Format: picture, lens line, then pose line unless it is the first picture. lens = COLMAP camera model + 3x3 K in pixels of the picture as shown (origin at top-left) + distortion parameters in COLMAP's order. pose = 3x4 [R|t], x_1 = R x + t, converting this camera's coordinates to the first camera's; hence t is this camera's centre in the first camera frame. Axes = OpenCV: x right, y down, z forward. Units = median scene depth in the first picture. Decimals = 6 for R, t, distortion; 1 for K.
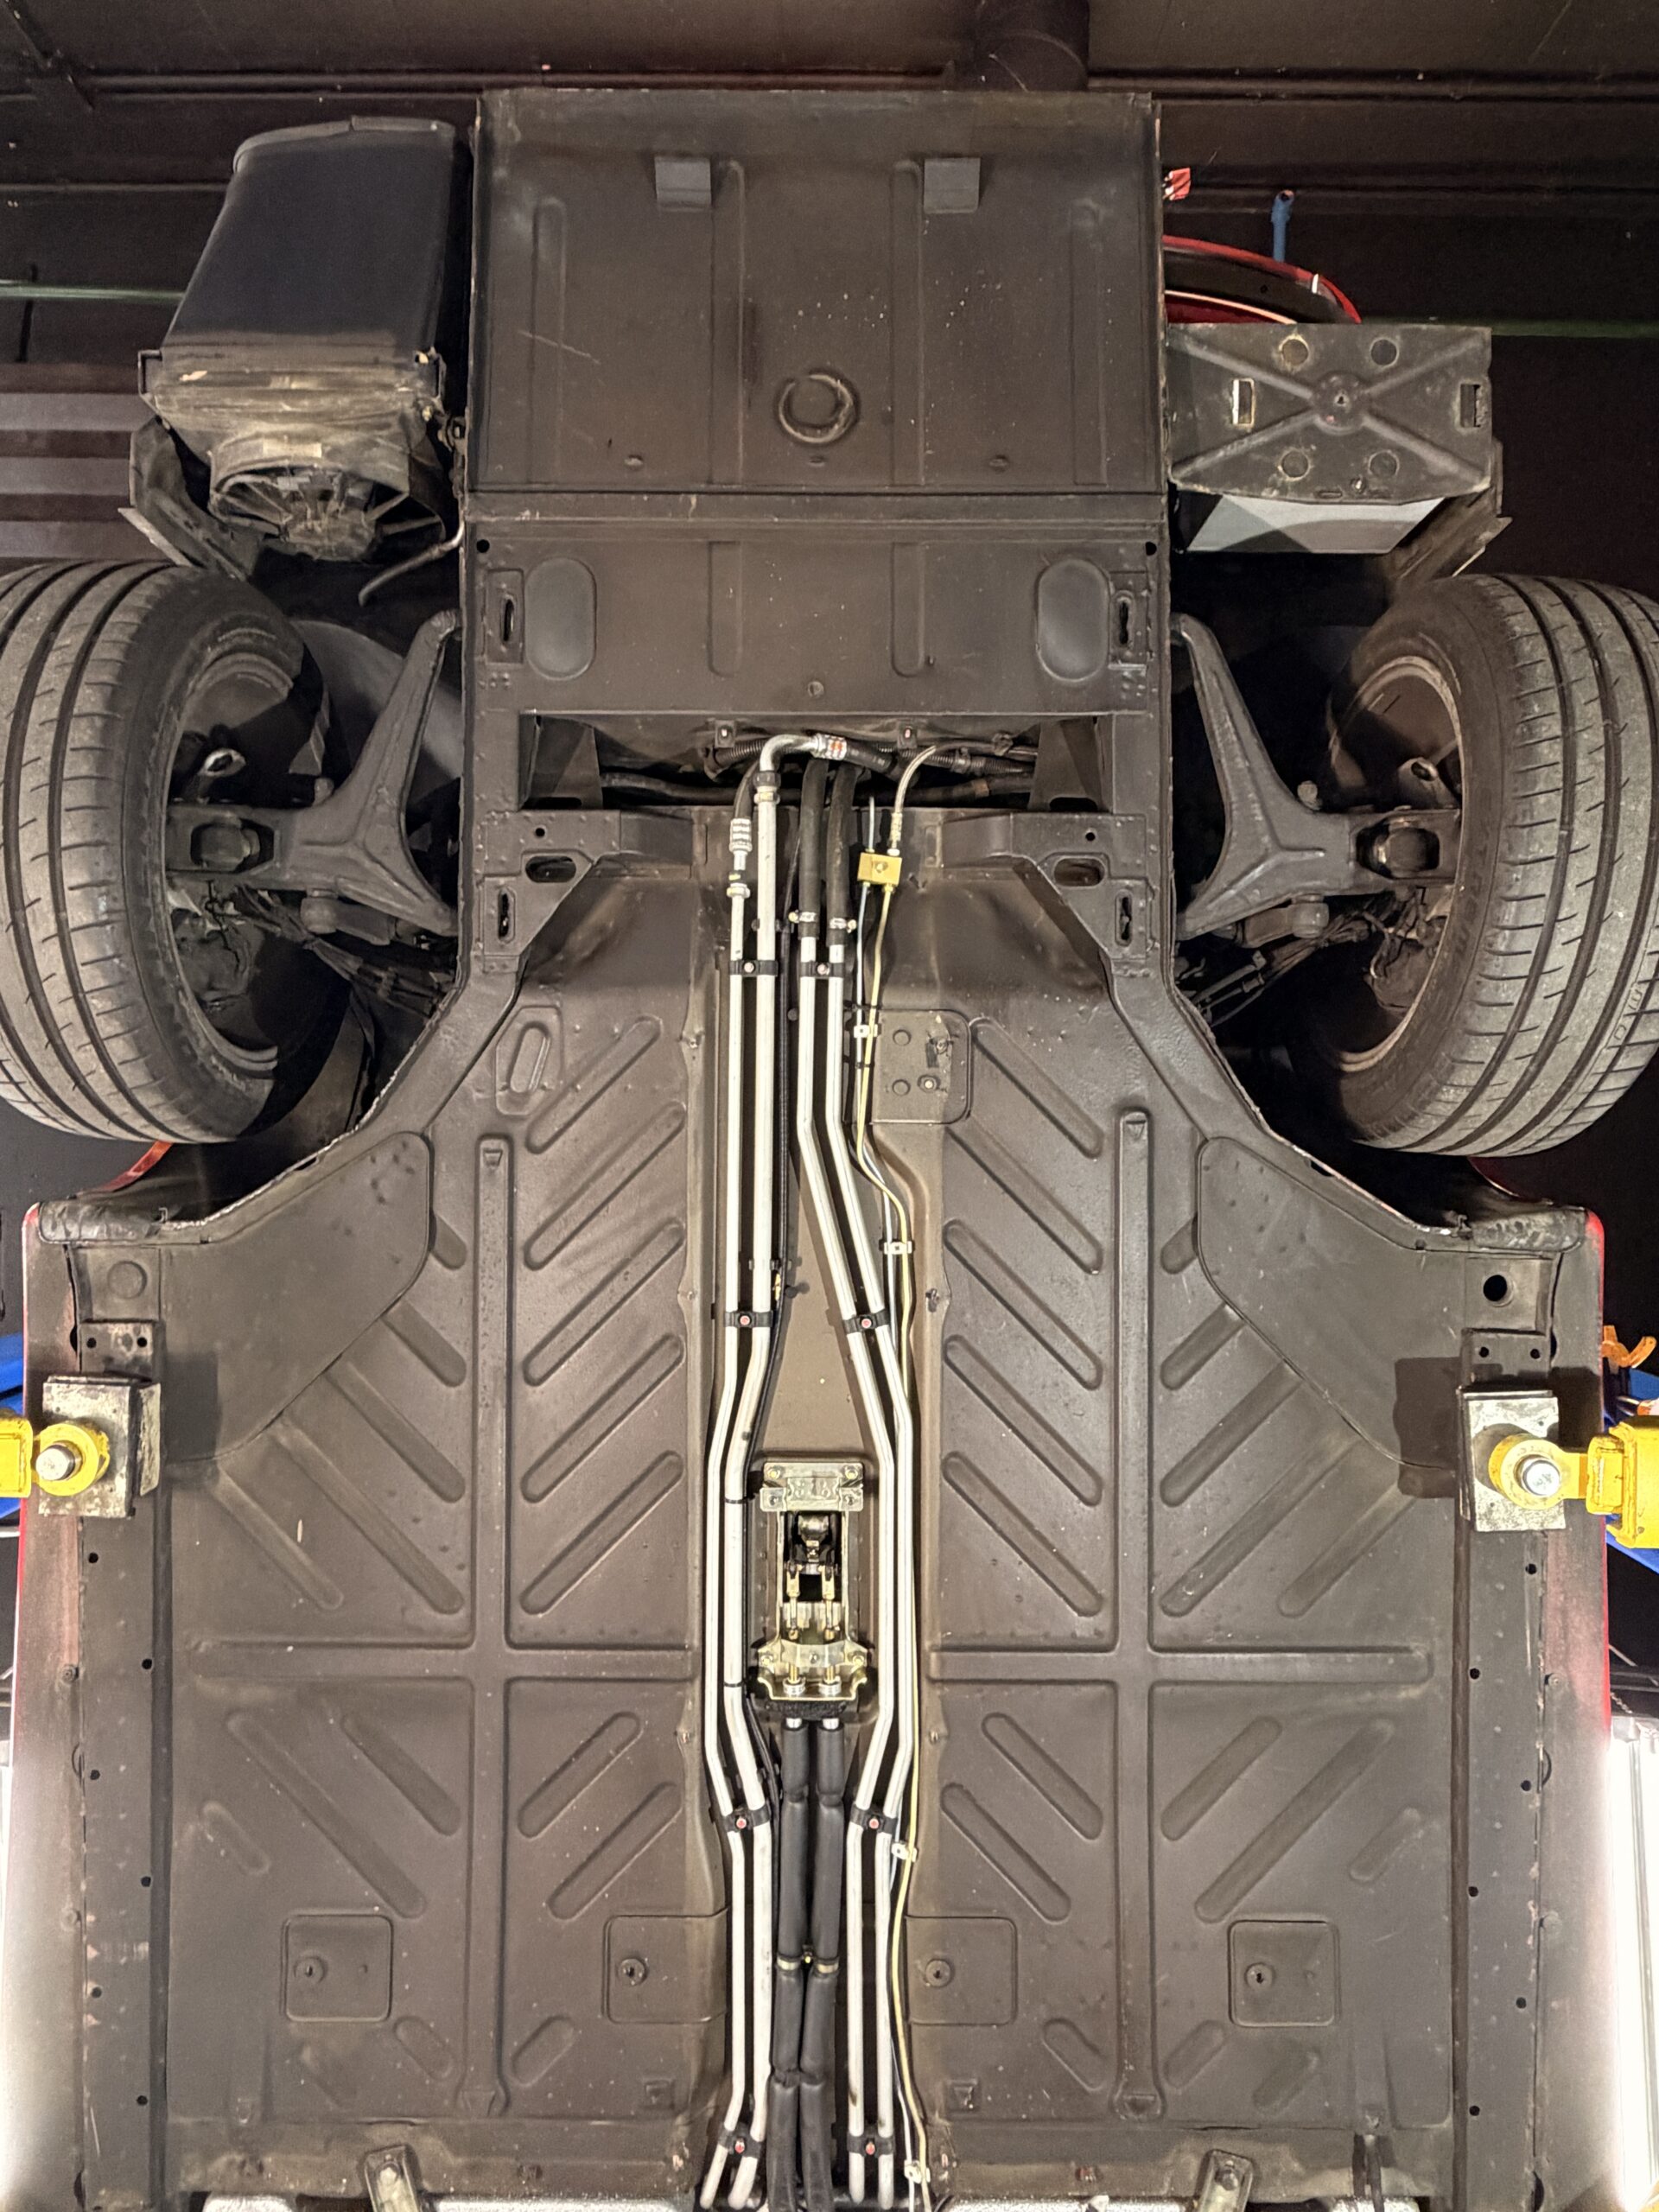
lens RADIAL K [[1291.9, 0, 830.2], [0, 1291.9, 1106.2], [0, 0, 1]] dist [-0.000589, 0.000734]
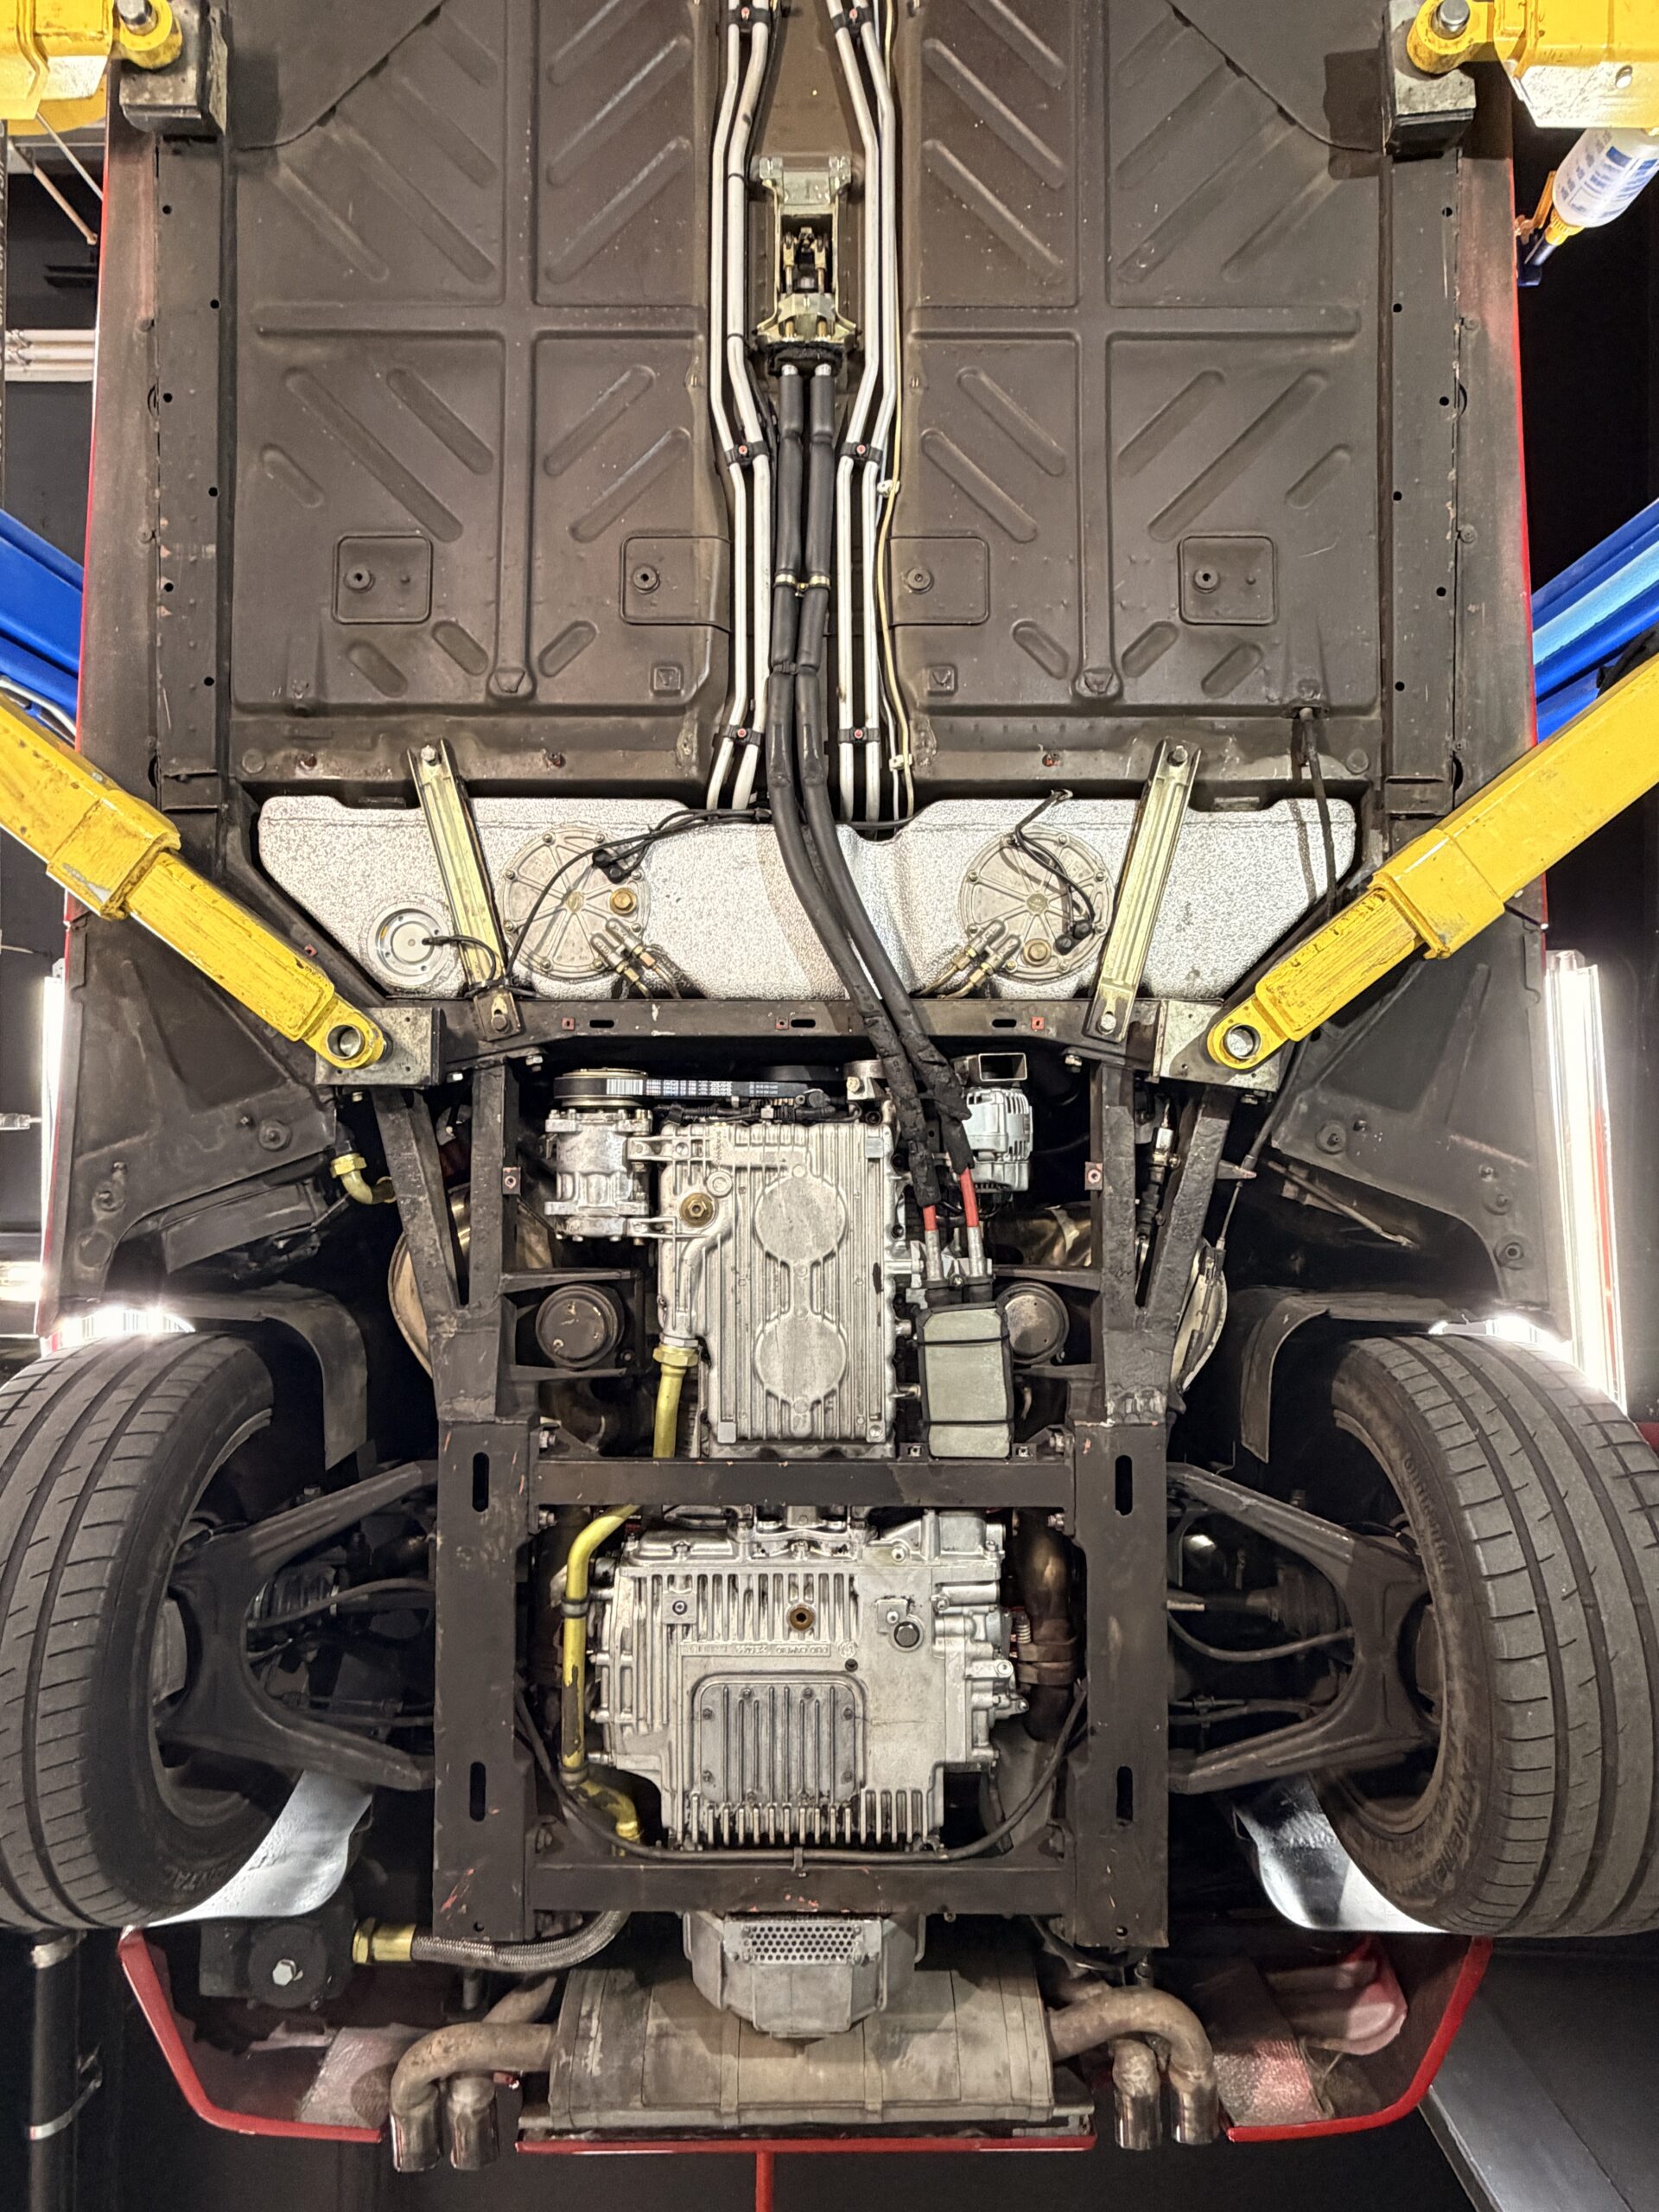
lens RADIAL K [[1171.1, 0, 830.5], [0, 1171.1, 1107.8], [0, 0, 1]] dist [-0.000948, 0.000569]
pose [[0.999983, -0.002273, -0.005405, 0.011393], [0.002218, 0.999945, -0.010282, 1.124452], [0.005428, 0.010270, 0.999933, -0.009502]]
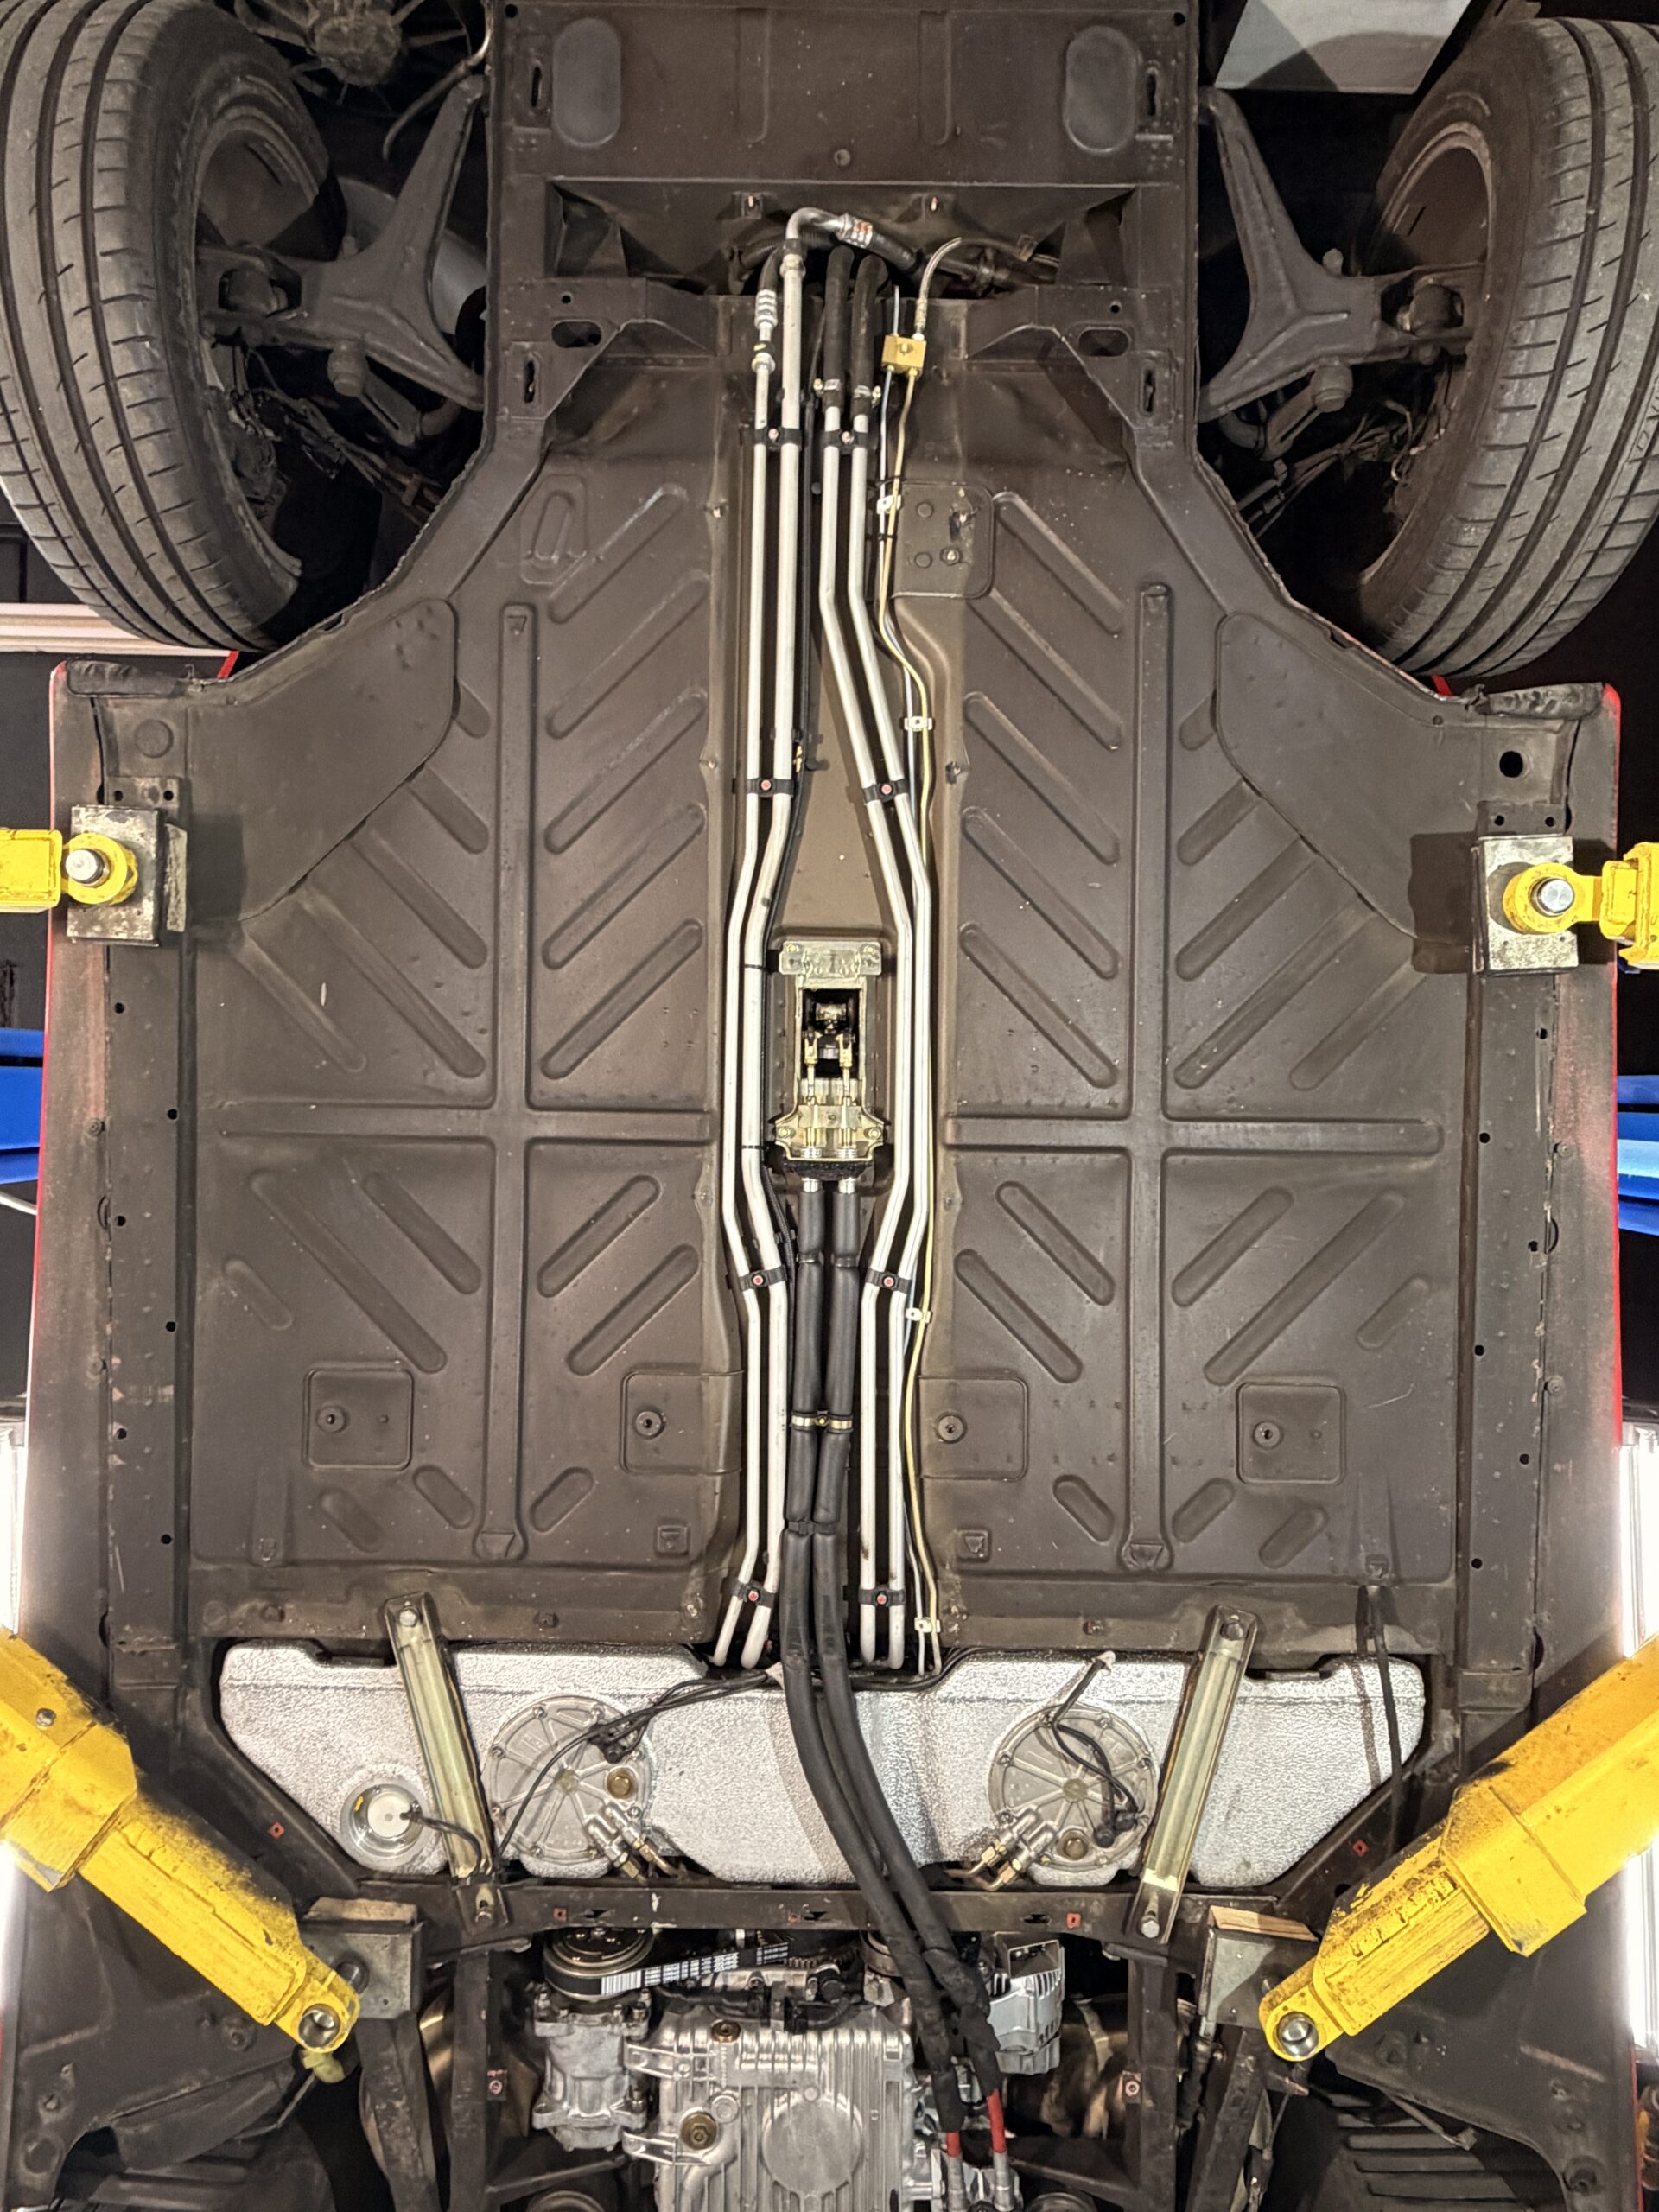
lens RADIAL K [[1291.9, 0, 830.1], [0, 1291.9, 1107.6], [0, 0, 1]] dist [-0.000589, 0.000734]
pose [[0.999947, 0.010256, -0.000862, -0.012520], [-0.010243, 0.999851, 0.013908, 0.400741], [0.001004, -0.013899, 0.999903, -0.011113]]
